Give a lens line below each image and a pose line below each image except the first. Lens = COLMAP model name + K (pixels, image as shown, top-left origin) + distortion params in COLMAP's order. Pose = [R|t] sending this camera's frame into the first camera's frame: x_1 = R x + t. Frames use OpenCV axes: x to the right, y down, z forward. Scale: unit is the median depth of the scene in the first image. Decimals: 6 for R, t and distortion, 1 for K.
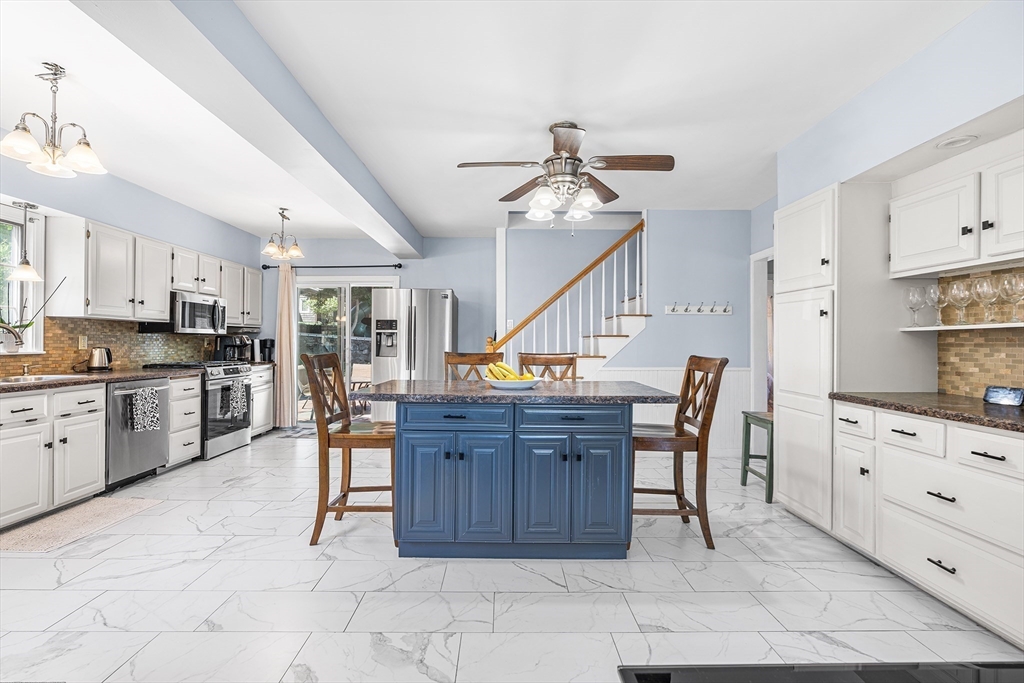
lens RADIAL K [[464.4, 0, 510.2], [0, 464.4, 341.0], [0, 0, 1]] dist [-0.007417, 0.002320]
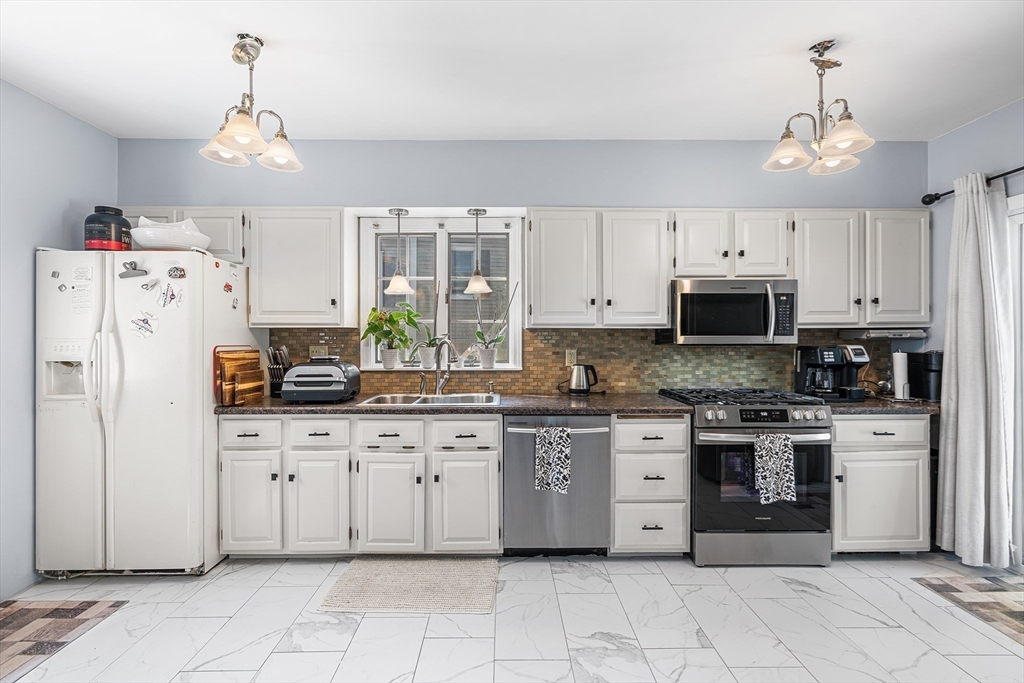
lens RADIAL K [[464.4, 0, 505.4], [0, 464.4, 340.8], [0, 0, 1]] dist [-0.007417, 0.002320]
pose [[0.000911, -0.001529, -0.999998, -0.089120], [0.005279, 0.999985, -0.001524, -0.025392], [0.999986, -0.005278, 0.000919, 0.855226]]
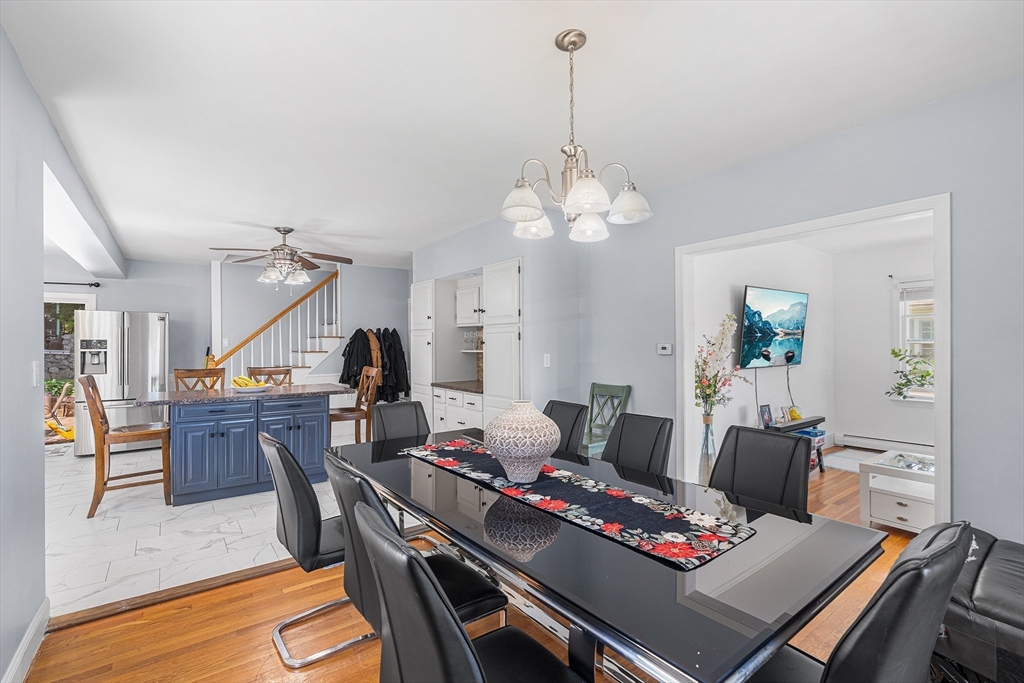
lens RADIAL K [[464.4, 0, 506.2], [0, 464.4, 341.4], [0, 0, 1]] dist [-0.007417, 0.002320]
pose [[0.817311, -0.008307, 0.576137, -0.131791], [0.008725, 0.999960, 0.002041, -0.045169], [-0.576131, 0.003359, 0.817351, -0.540604]]
